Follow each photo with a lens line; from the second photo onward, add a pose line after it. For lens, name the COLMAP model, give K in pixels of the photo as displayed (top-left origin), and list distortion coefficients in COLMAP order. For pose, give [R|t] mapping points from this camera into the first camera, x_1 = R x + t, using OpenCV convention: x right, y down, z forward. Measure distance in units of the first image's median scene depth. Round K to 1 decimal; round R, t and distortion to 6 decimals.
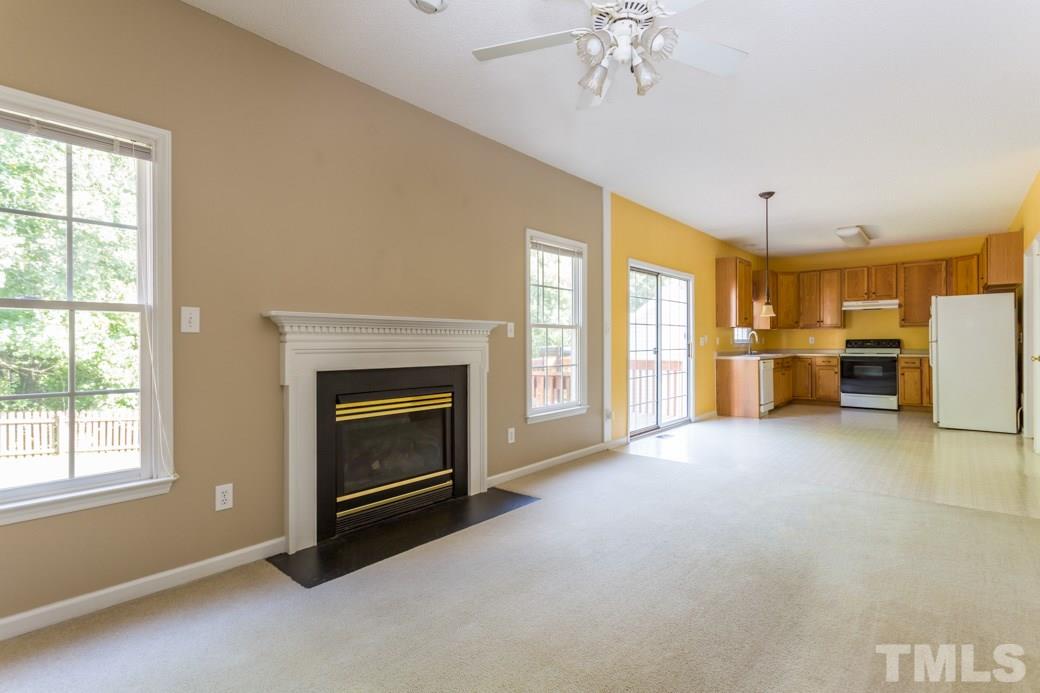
lens RADIAL K [[485.2, 0, 514.4], [0, 485.2, 344.3], [0, 0, 1]] dist [-0.002130, -0.000831]
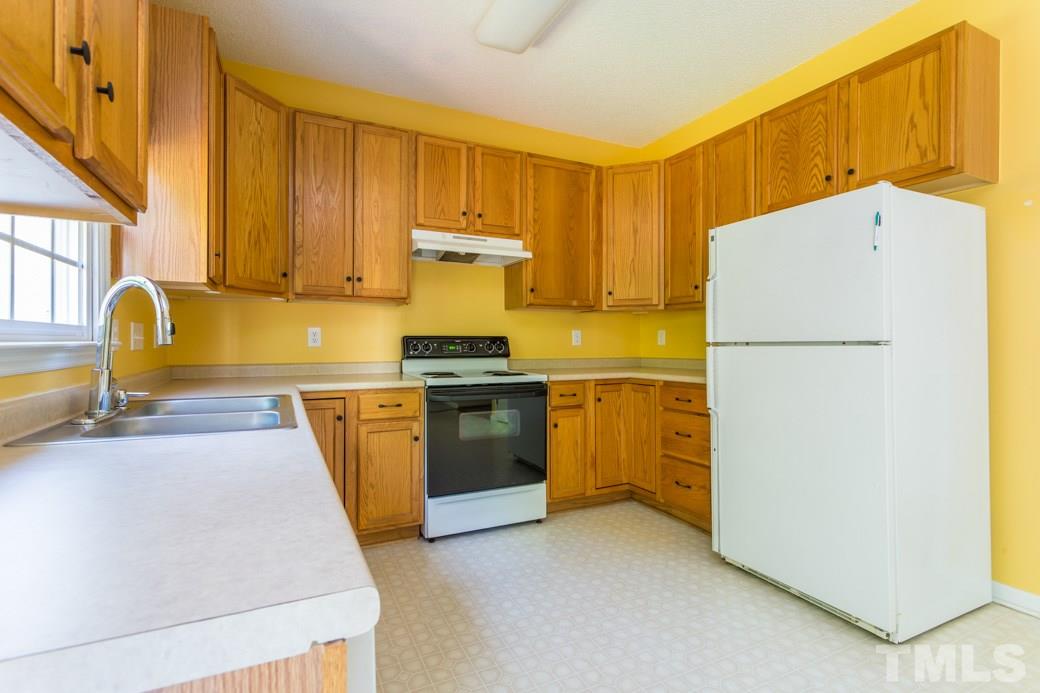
lens RADIAL K [[502.0, 0, 515.2], [0, 502.0, 336.8], [0, 0, 1]] dist [0.015848, 0.000563]
pose [[0.389642, 0.012748, 0.920878, 0.392268], [-0.003651, 0.999918, -0.012297, -0.004863], [-0.920959, 0.001429, 0.389657, 0.830123]]
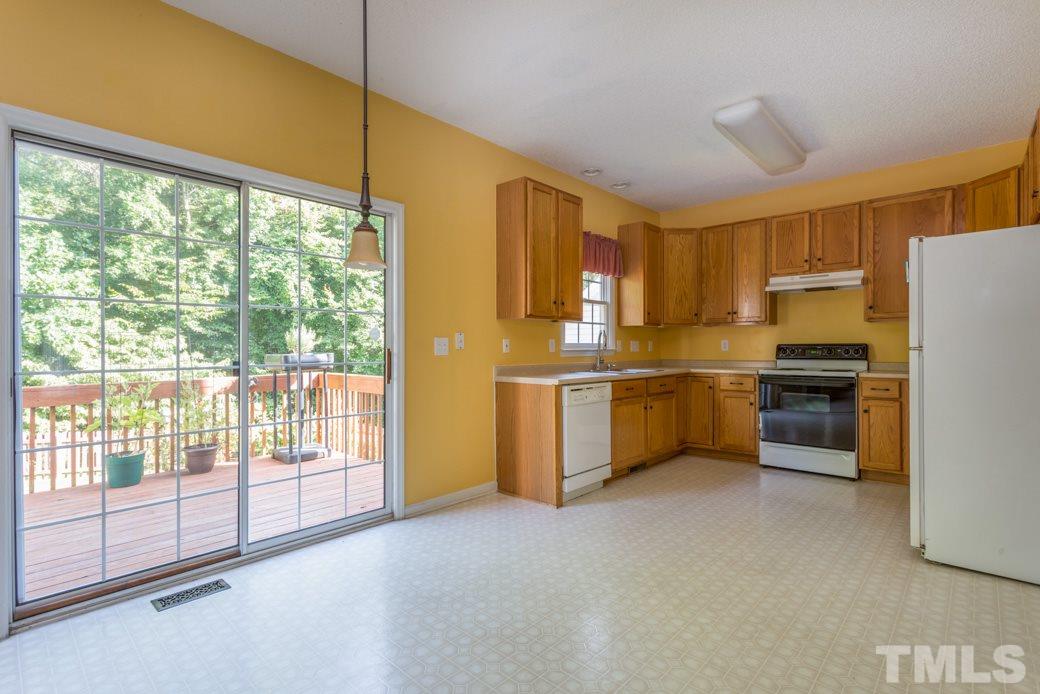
lens RADIAL K [[485.2, 0, 519.3], [0, 485.2, 352.6], [0, 0, 1]] dist [-0.002130, -0.000831]
pose [[0.999865, 0.003720, -0.015989, 0.417339], [-0.003585, 0.999958, 0.008476, -0.003788], [0.016020, -0.008417, 0.999836, 0.453017]]
